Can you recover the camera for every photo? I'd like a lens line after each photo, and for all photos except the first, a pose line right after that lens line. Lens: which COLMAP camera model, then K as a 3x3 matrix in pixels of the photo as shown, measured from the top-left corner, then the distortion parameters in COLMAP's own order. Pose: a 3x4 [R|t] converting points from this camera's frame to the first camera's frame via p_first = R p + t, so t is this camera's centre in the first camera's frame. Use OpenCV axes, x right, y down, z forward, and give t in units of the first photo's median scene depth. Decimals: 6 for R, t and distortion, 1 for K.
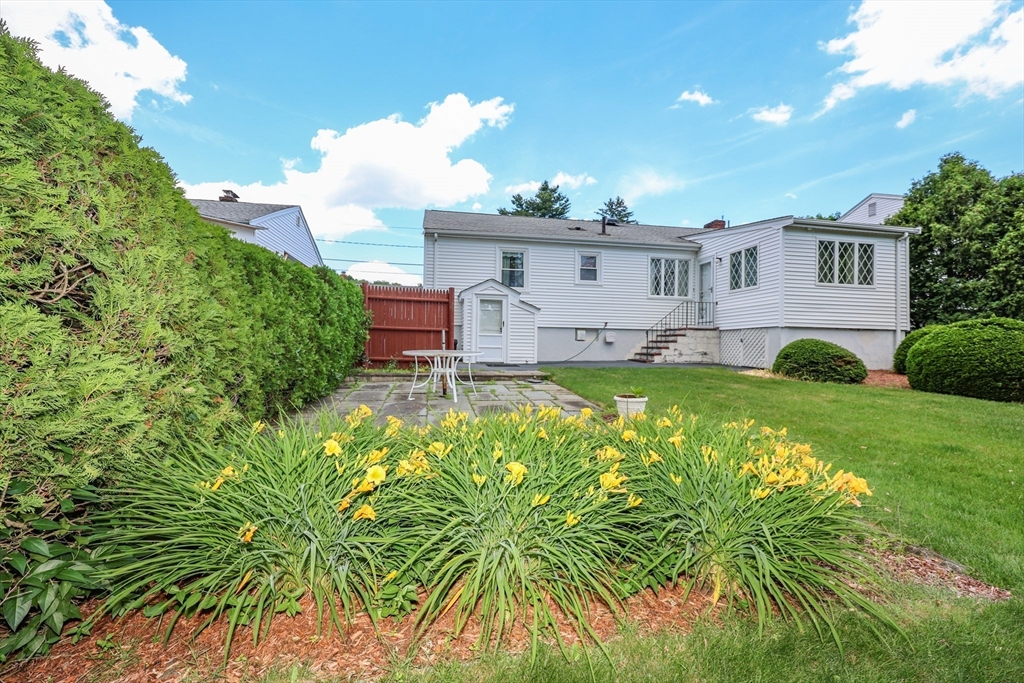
lens RADIAL K [[427.2, 0, 513.7], [0, 427.2, 343.2], [0, 0, 1]] dist [0.001914, 0.000158]
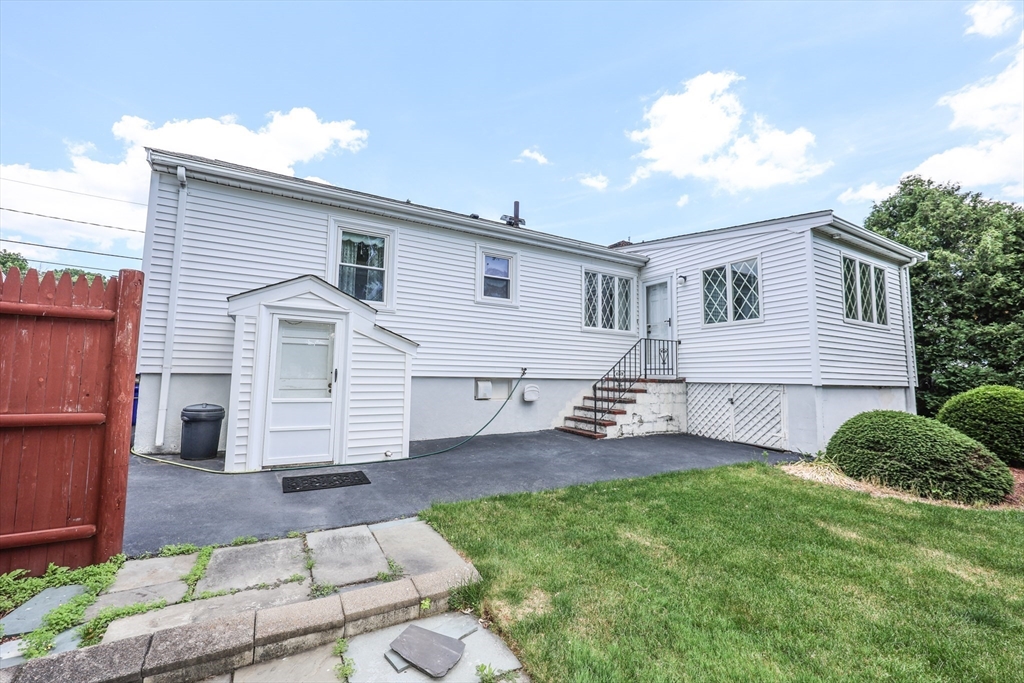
lens RADIAL K [[427.2, 0, 513.7], [0, 427.2, 343.2], [0, 0, 1]] dist [0.001914, 0.000158]
pose [[0.944888, 0.029063, 0.326100, 0.004663], [-0.006764, 0.997572, -0.069310, -0.043703], [-0.327323, 0.063284, 0.942791, 0.453245]]
